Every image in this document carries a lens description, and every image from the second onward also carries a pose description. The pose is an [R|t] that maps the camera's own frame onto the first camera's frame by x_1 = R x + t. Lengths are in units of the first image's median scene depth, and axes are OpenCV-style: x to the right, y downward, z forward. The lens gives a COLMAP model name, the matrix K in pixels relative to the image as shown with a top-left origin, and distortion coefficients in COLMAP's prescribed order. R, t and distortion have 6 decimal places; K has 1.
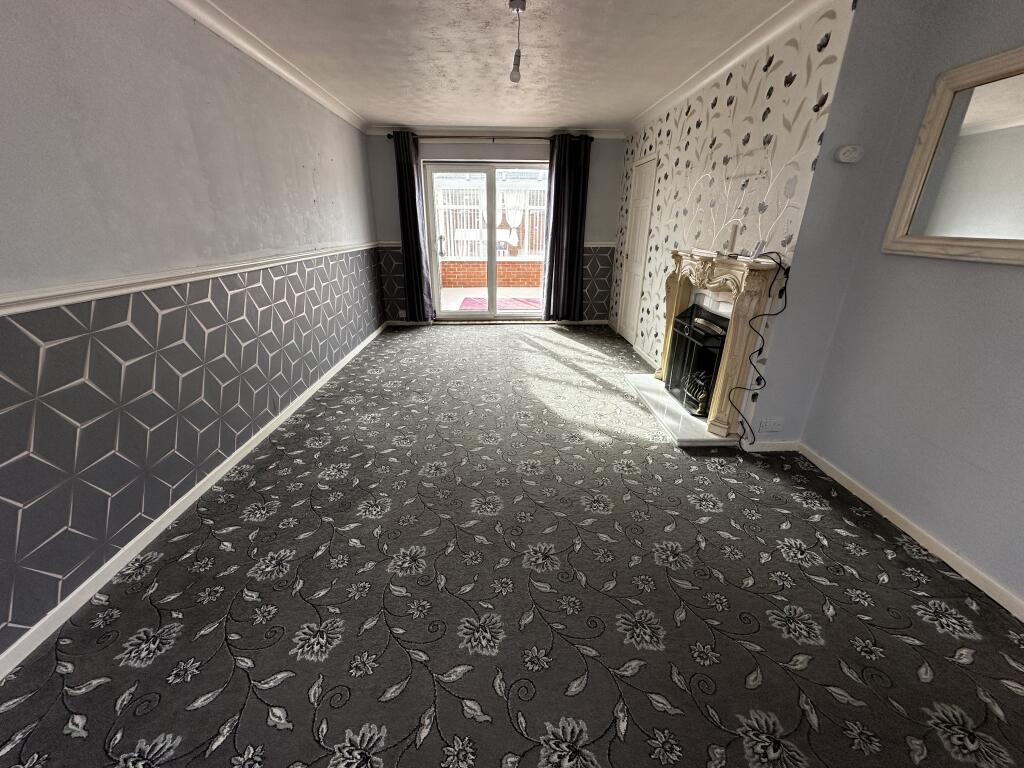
lens RADIAL K [[414.1, 0, 512.0], [0, 414.1, 384.0], [0, 0, 1]] dist [-0.000647, 0.000005]
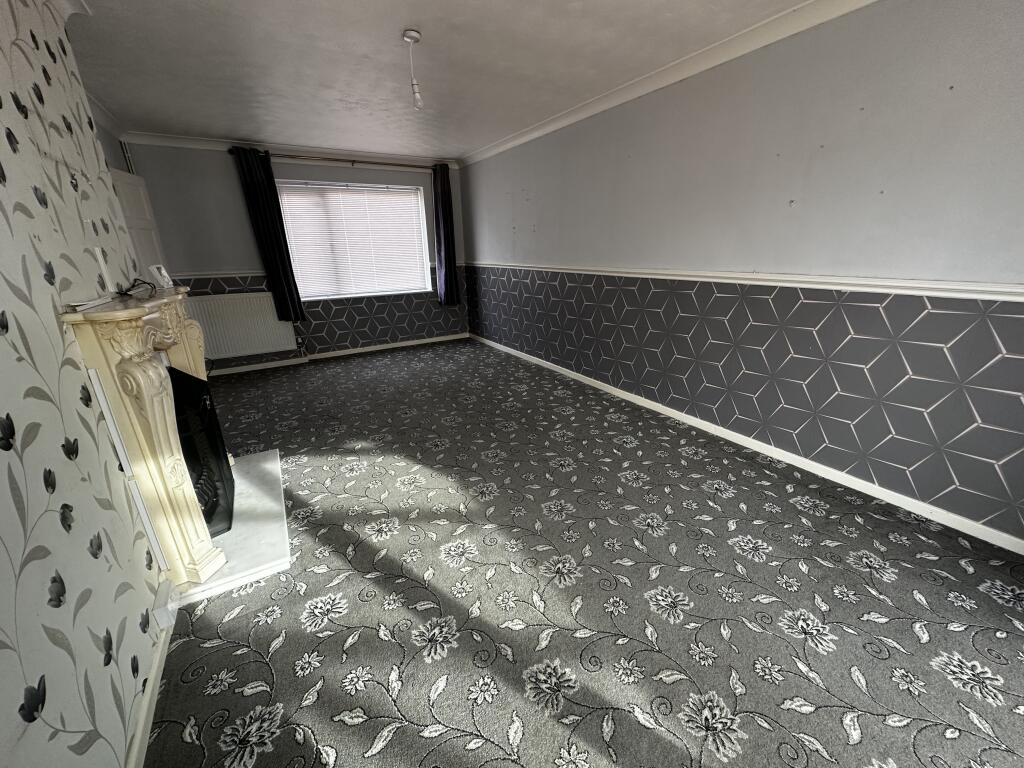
lens RADIAL K [[414.1, 0, 512.0], [0, 414.1, 384.0], [0, 0, 1]] dist [-0.000647, 0.000005]
pose [[-0.873683, 0.165278, -0.457560, 0.256281], [-0.160040, 0.790533, 0.591139, -0.543128], [0.459419, 0.589696, -0.664224, 1.434602]]
